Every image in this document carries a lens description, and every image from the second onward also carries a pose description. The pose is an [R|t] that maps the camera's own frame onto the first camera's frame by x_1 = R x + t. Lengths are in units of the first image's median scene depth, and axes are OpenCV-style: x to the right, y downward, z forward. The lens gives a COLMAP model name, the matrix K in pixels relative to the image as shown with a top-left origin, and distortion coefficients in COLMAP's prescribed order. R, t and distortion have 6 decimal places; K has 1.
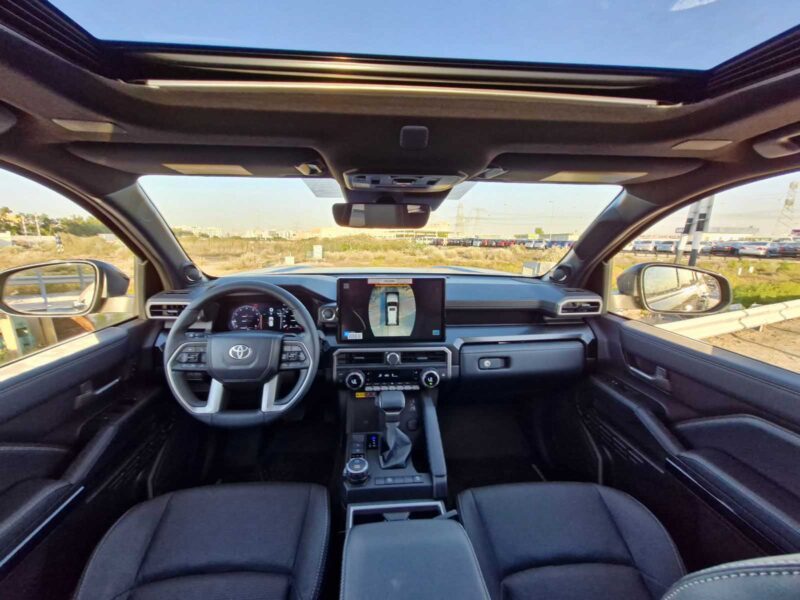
lens RADIAL K [[322.1, 0, 397.5], [0, 322.1, 299.2], [0, 0, 1]] dist [0.000059, -0.000155]
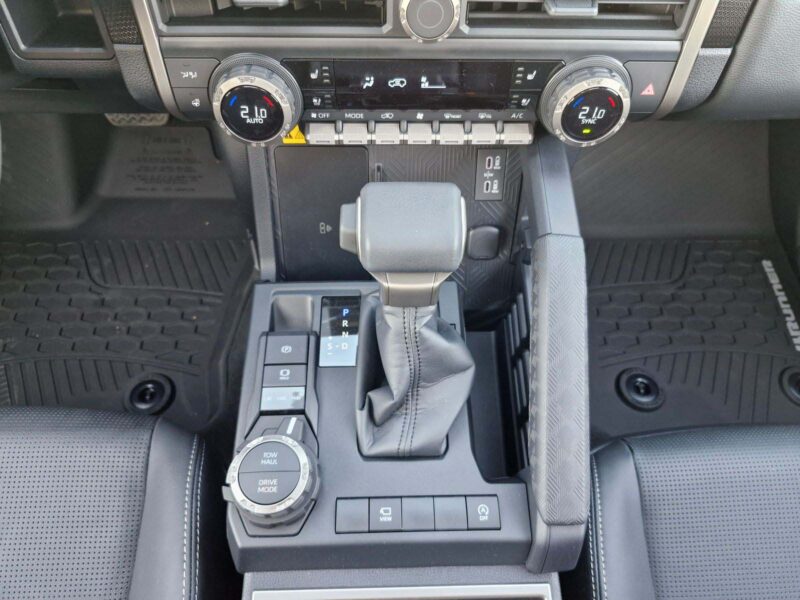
lens RADIAL K [[553.4, 0, 399.3], [0, 553.4, 296.9], [0, 0, 1]] dist [0.030400, 0.004988]
pose [[0.996443, 0.074080, -0.040170, -0.004784], [-0.020607, 0.676414, 0.736233, 0.050025], [0.081712, -0.732786, 0.675535, 0.637167]]
